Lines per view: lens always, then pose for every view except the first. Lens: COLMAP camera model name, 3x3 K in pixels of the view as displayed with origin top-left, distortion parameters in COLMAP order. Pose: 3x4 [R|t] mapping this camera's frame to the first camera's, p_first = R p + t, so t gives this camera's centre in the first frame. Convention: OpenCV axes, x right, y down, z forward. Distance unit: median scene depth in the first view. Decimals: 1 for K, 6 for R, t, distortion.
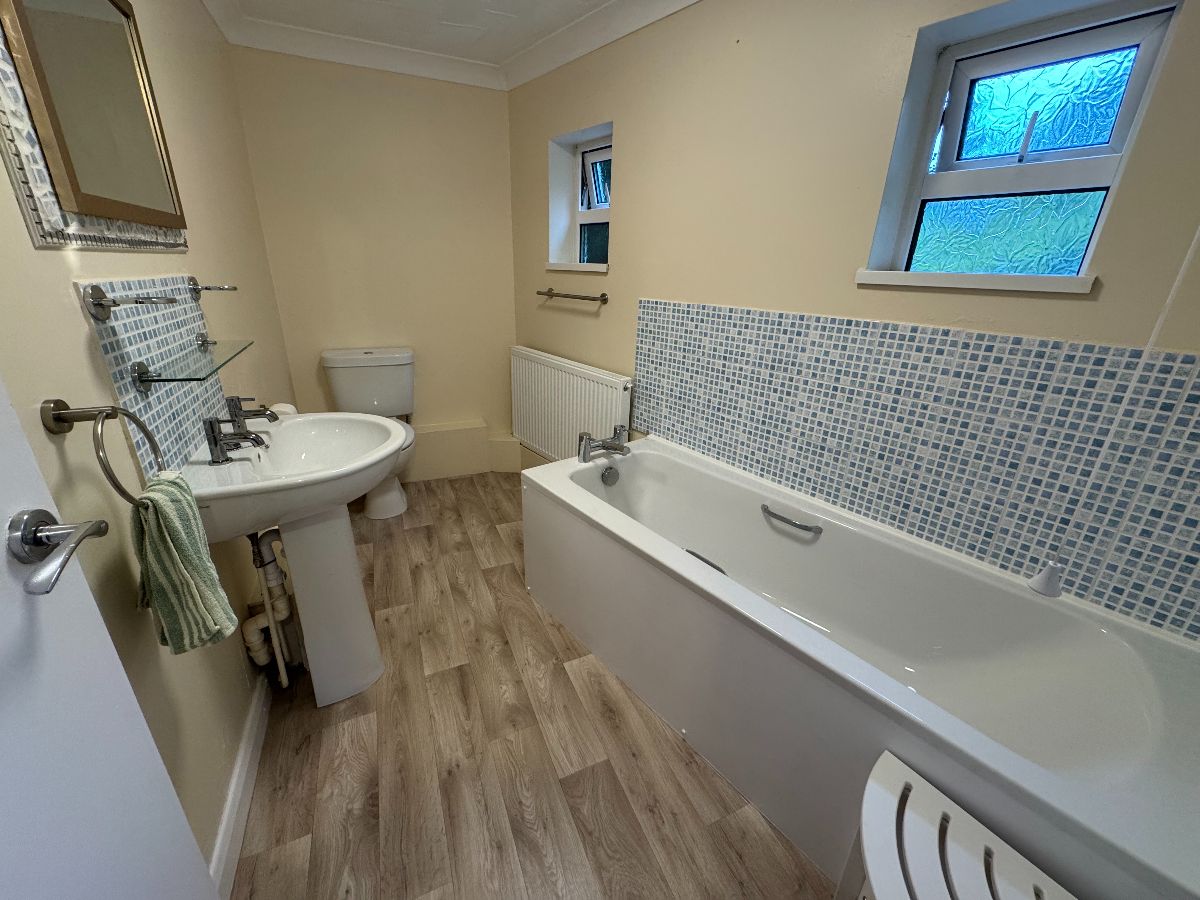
lens RADIAL K [[478.2, 0, 601.4], [0, 478.2, 441.7], [0, 0, 1]] dist [-0.008442, 0.001134]
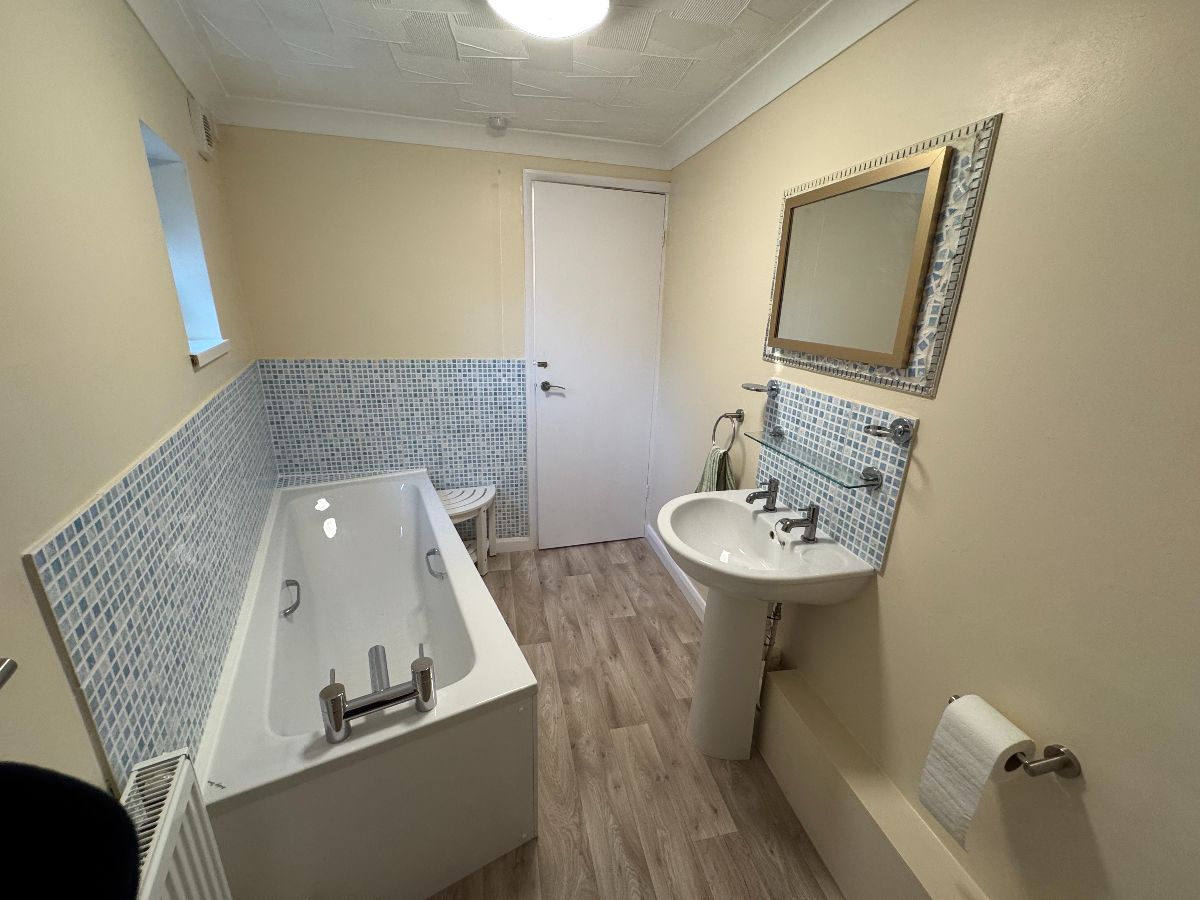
lens RADIAL K [[478.2, 0, 601.2], [0, 478.2, 448.7], [0, 0, 1]] dist [-0.008442, 0.001134]
pose [[-0.978156, -0.118874, 0.170528, -0.286104], [0.009306, 0.794486, 0.607211, -0.527765], [-0.207664, 0.595534, -0.776025, 1.141939]]
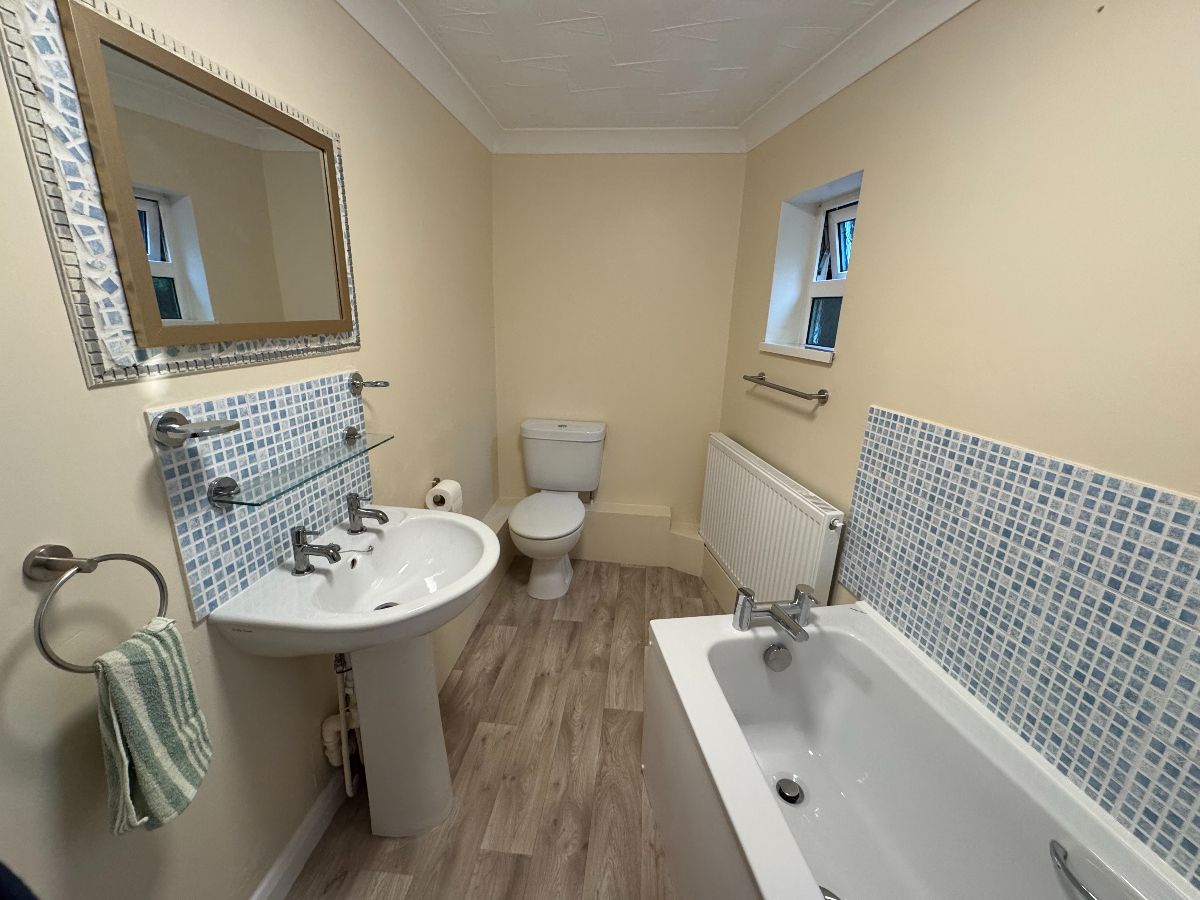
lens RADIAL K [[478.2, 0, 596.6], [0, 478.2, 443.6], [0, 0, 1]] dist [-0.008442, 0.001134]
pose [[0.862259, 0.132210, -0.488906, 0.086142], [-0.177935, 0.982870, -0.048026, -0.147972], [0.474182, 0.128405, 0.871013, 0.218057]]
